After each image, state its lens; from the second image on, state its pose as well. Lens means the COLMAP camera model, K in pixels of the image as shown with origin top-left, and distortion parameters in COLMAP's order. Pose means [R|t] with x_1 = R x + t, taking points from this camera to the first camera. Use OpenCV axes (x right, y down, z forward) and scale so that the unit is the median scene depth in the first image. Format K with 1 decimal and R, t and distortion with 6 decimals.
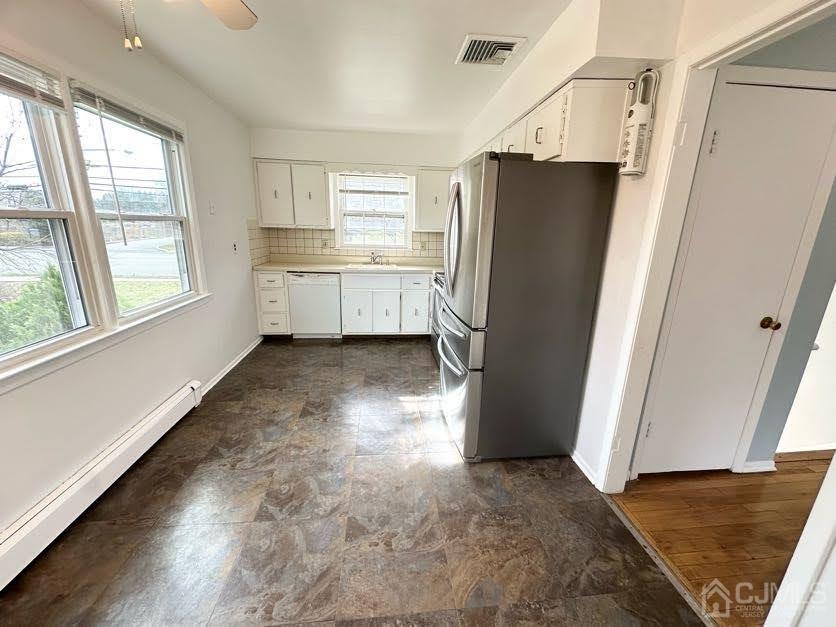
lens RADIAL K [[334.2, 0, 418.8], [0, 334.2, 313.0], [0, 0, 1]] dist [-0.001326, -0.000158]
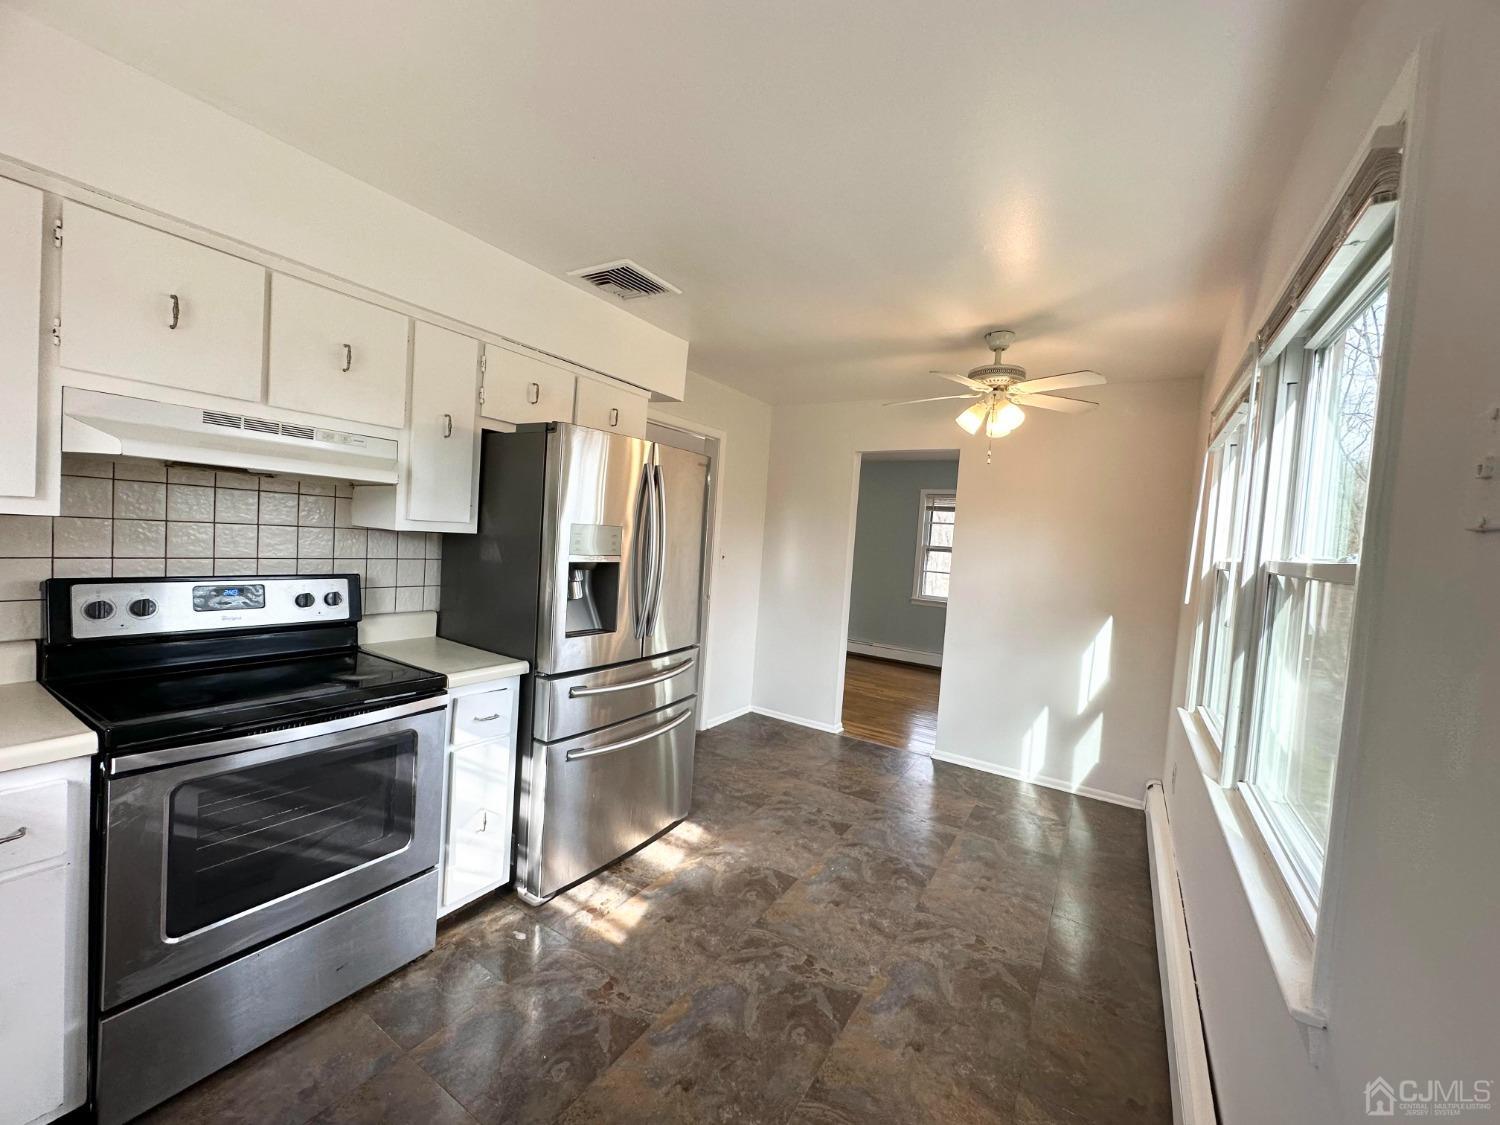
lens RADIAL K [[599.7, 0, 750.5], [0, 599.7, 559.7], [0, 0, 1]] dist [-0.001326, -0.000158]
pose [[-0.790470, -0.101483, 0.604036, -0.788993], [0.070921, 0.964381, 0.254834, -0.503791], [-0.608382, 0.244277, -0.755116, 1.851165]]
